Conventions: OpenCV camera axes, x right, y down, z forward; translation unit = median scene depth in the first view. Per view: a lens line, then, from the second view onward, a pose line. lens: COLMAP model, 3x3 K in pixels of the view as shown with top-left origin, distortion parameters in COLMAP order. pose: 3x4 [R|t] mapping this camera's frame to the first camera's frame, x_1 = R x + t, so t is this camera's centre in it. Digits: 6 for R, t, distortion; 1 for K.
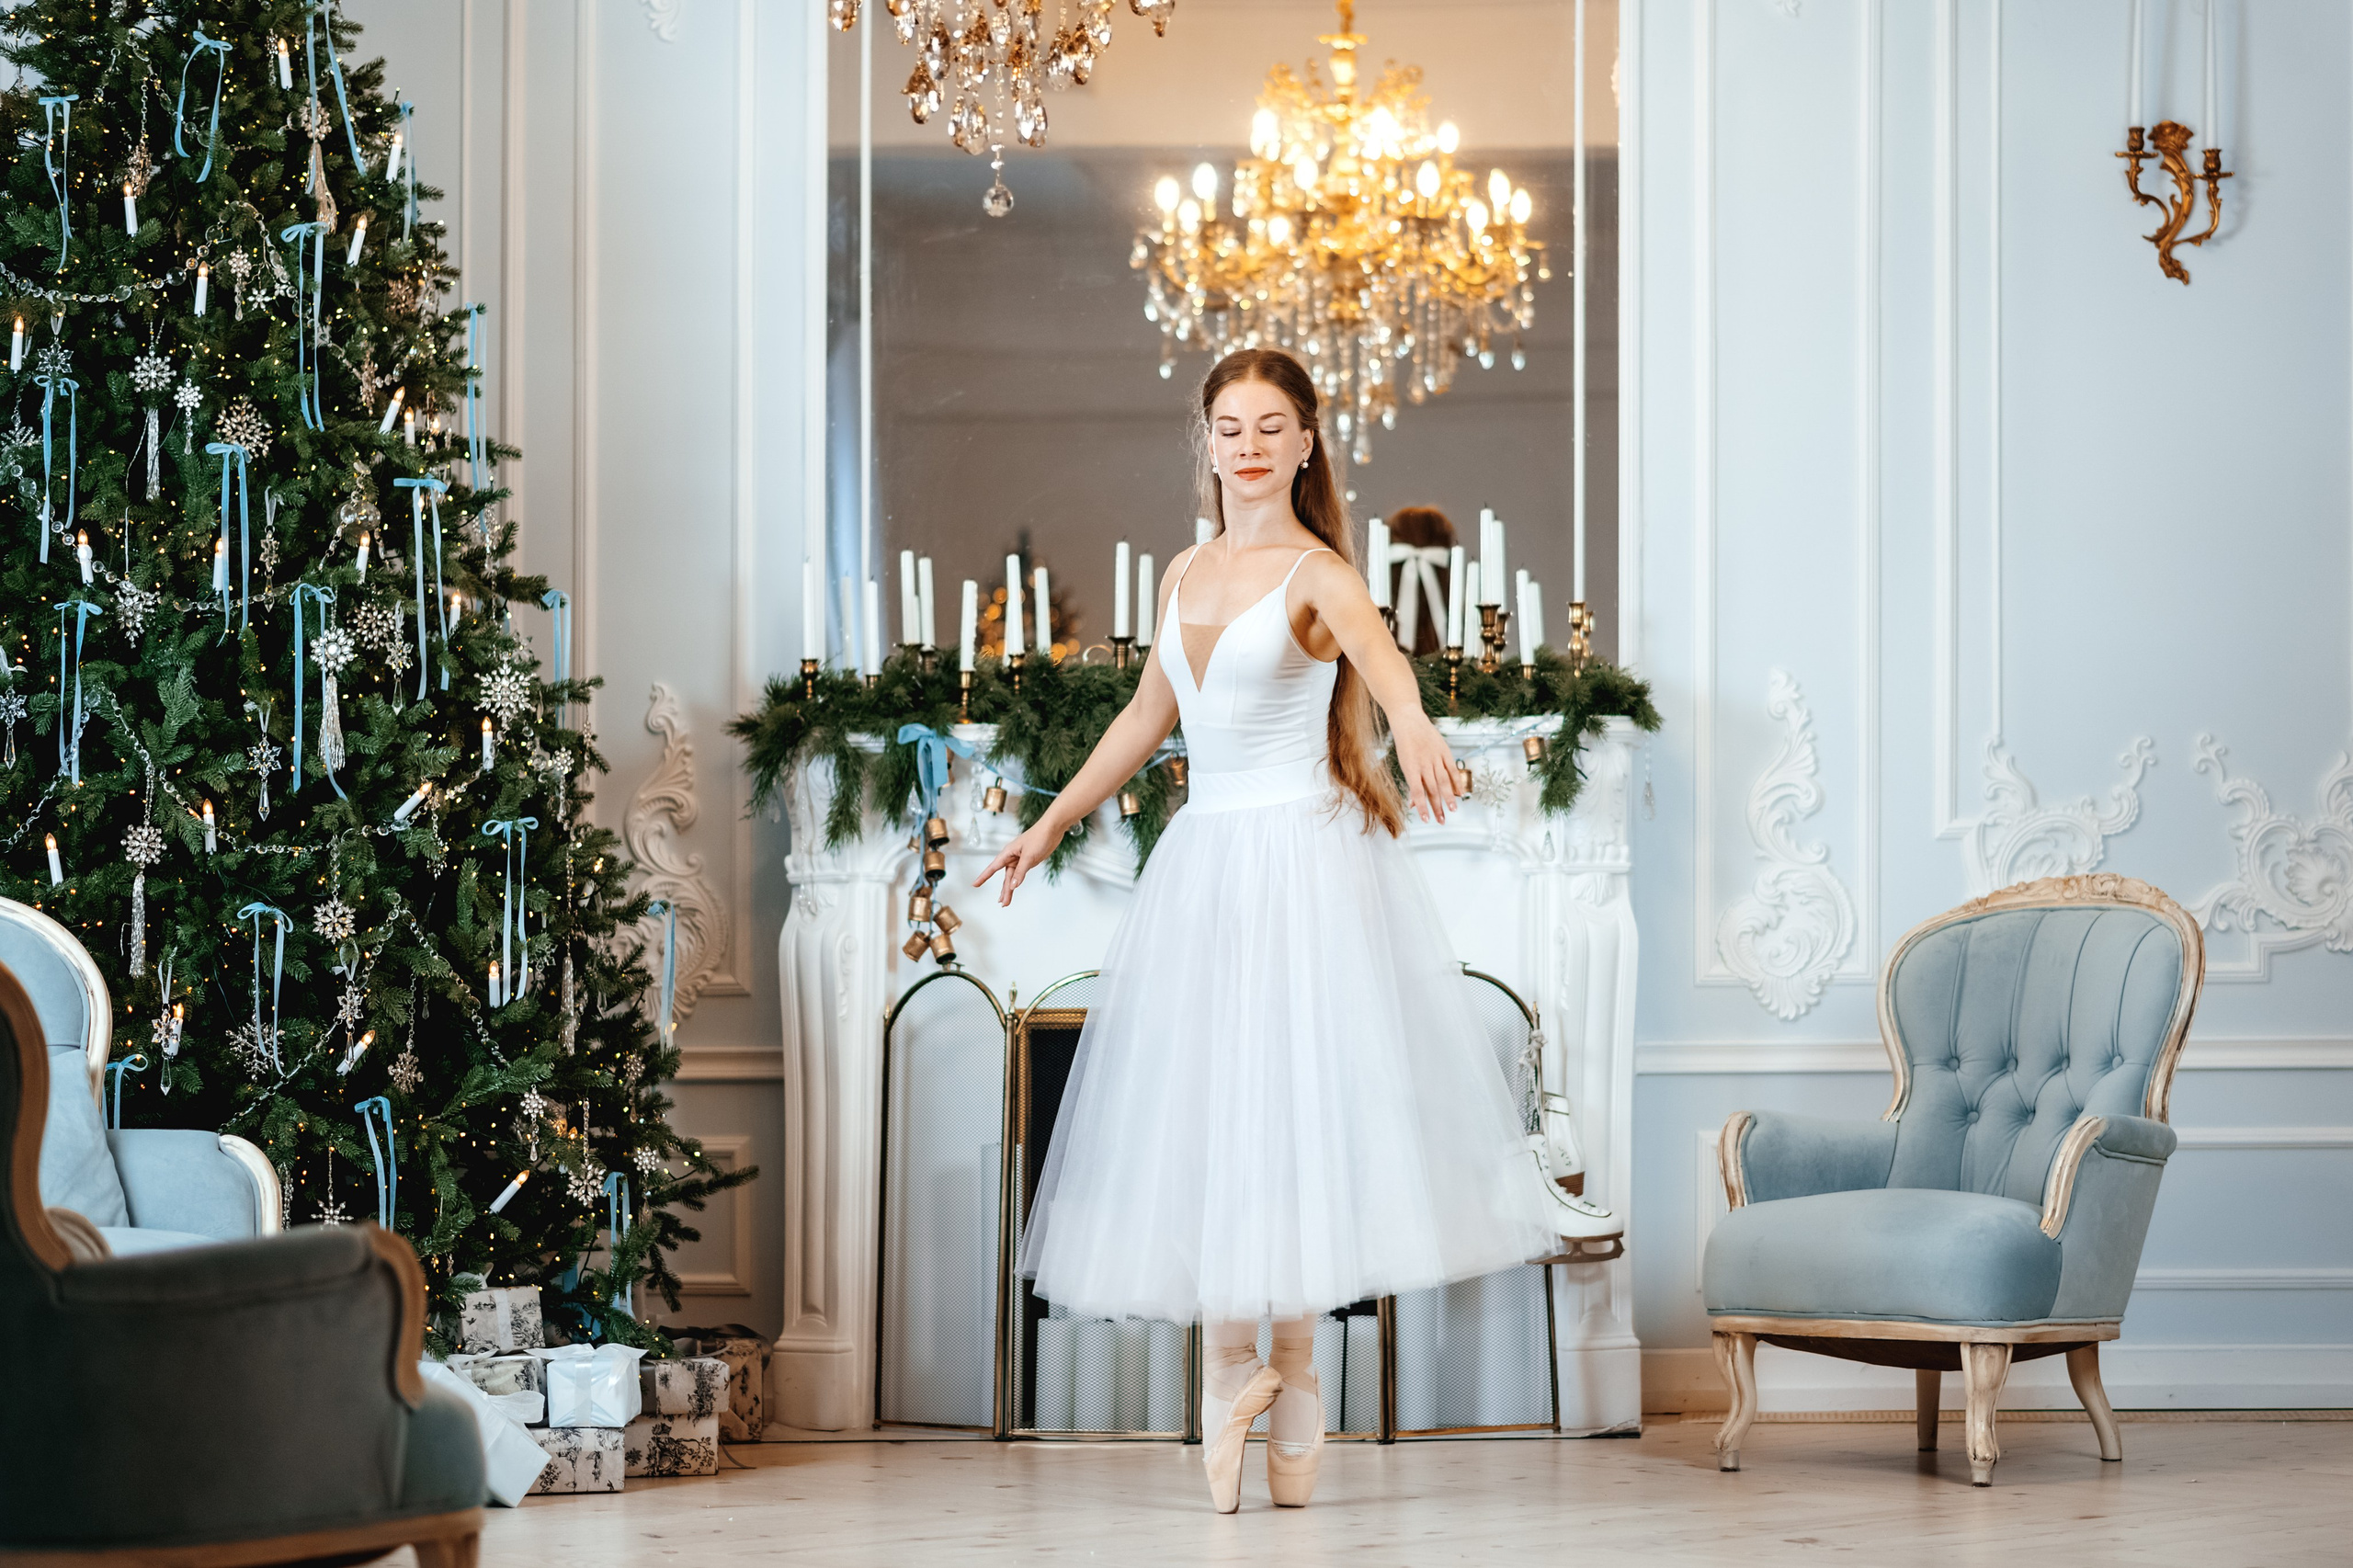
lens RADIAL K [[6639.5, 0, 1176.5], [0, 6639.5, 784.0], [0, 0, 1]] dist [-0.023354, 0.659275]
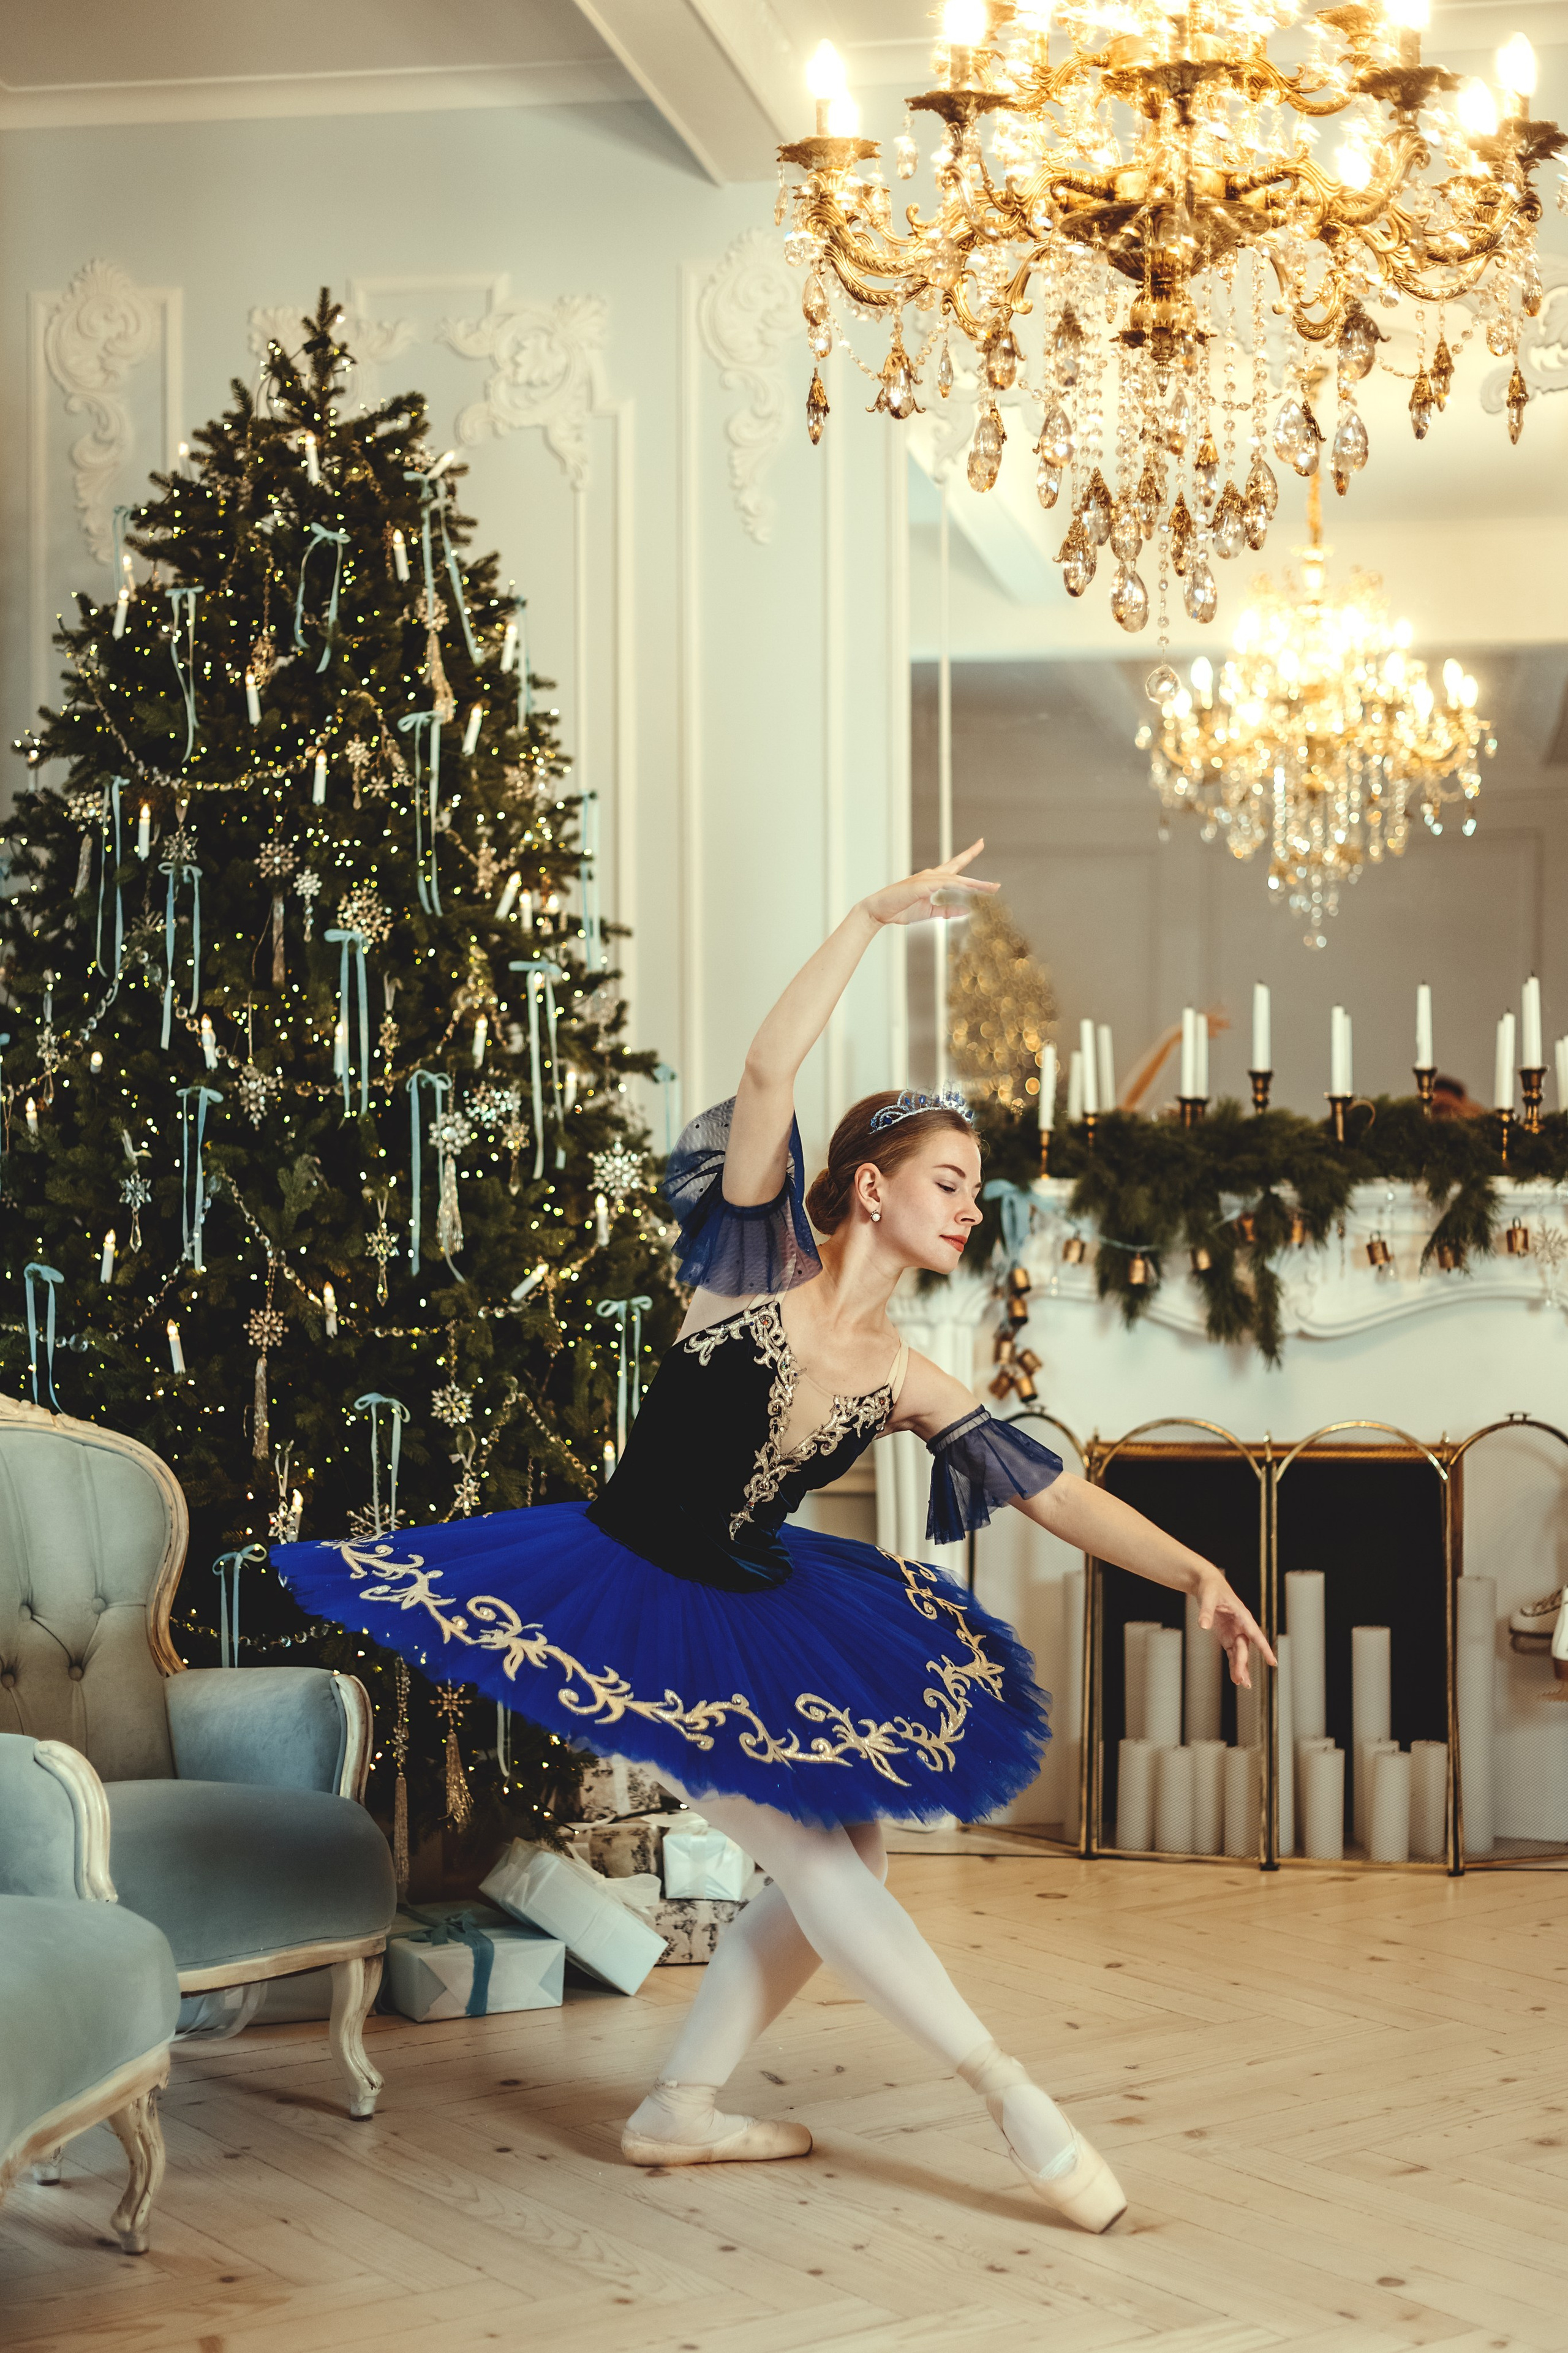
lens RADIAL K [[3252.1, 0, 878.9], [0, 3252.1, 1216.6], [0, 0, 1]] dist [0.005335, 0.757343]
pose [[0.999696, 0.000599, -0.024668, -0.047528], [0.001186, 0.997384, 0.072281, -0.042742], [0.024647, -0.072289, 0.997079, 0.489585]]
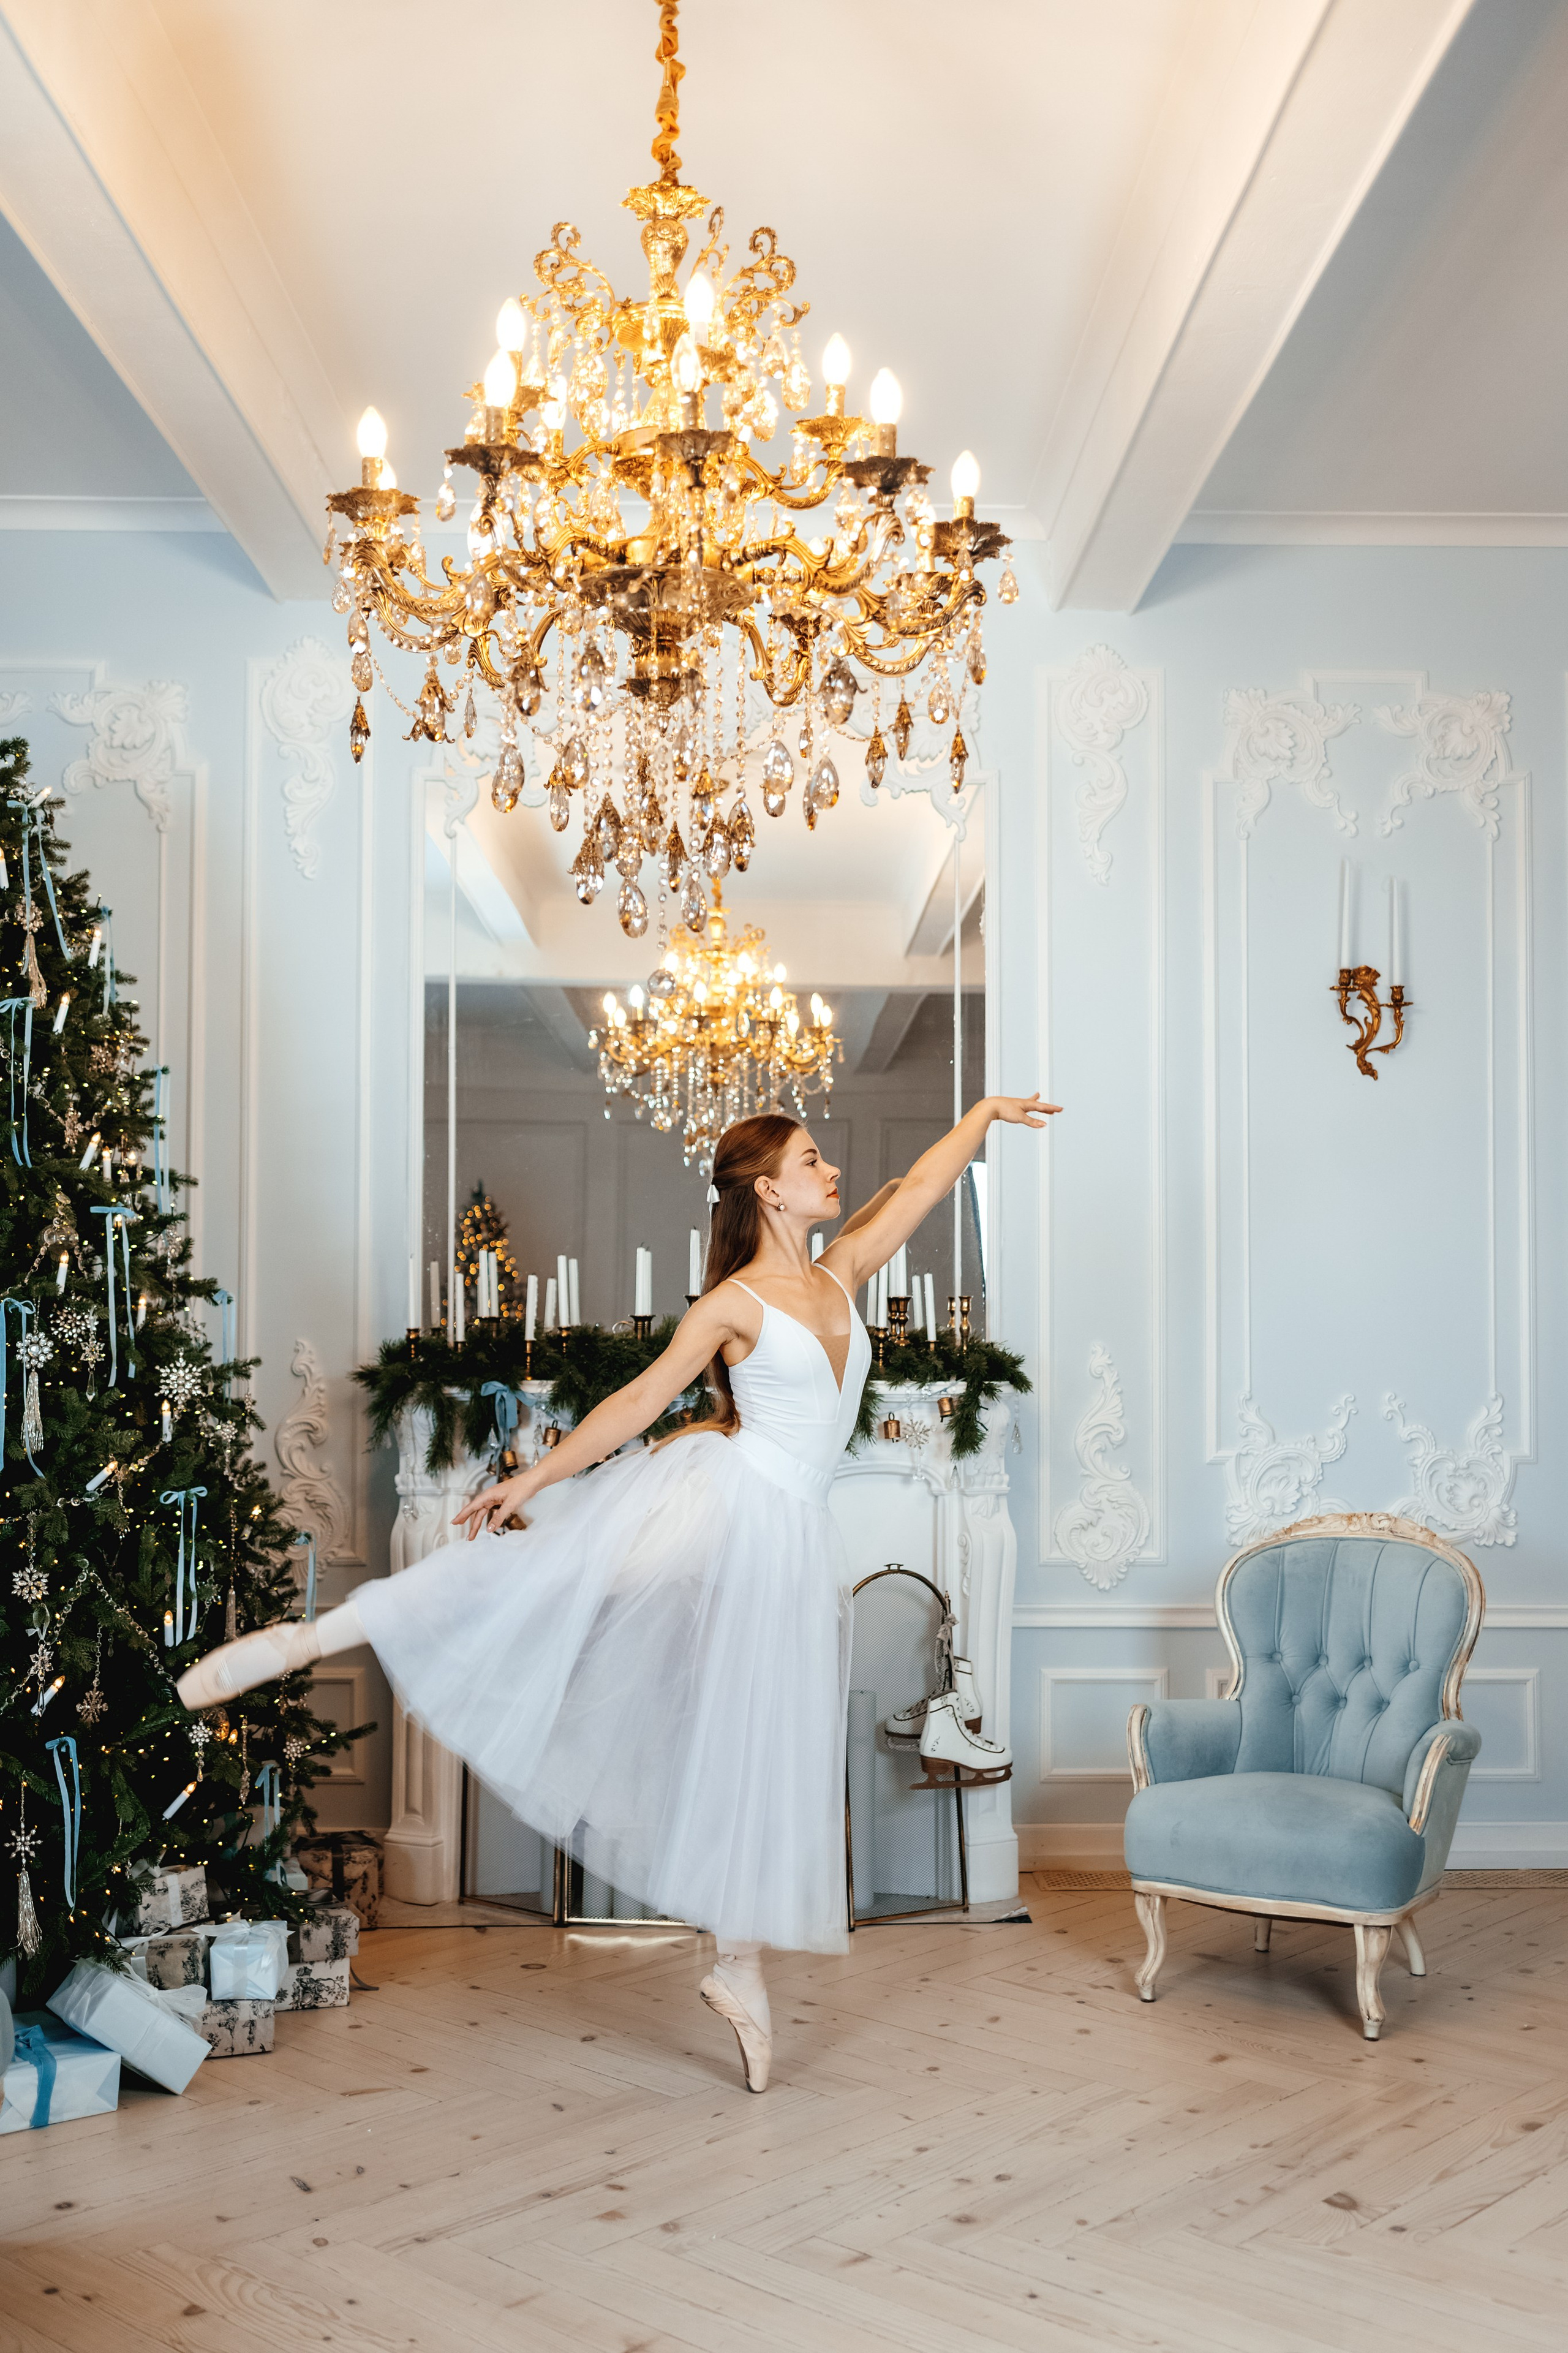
lens RADIAL K [[2027.3, 0, 700.2], [0, 2027.3, 1277.4], [0, 0, 1]] dist [0.013518, 0.002024]
pose [[0.991290, 0.010357, 0.131286, -0.054141], [-0.015161, 0.999250, 0.035644, -0.047684], [-0.130818, -0.037324, 0.990704, 0.603941]]
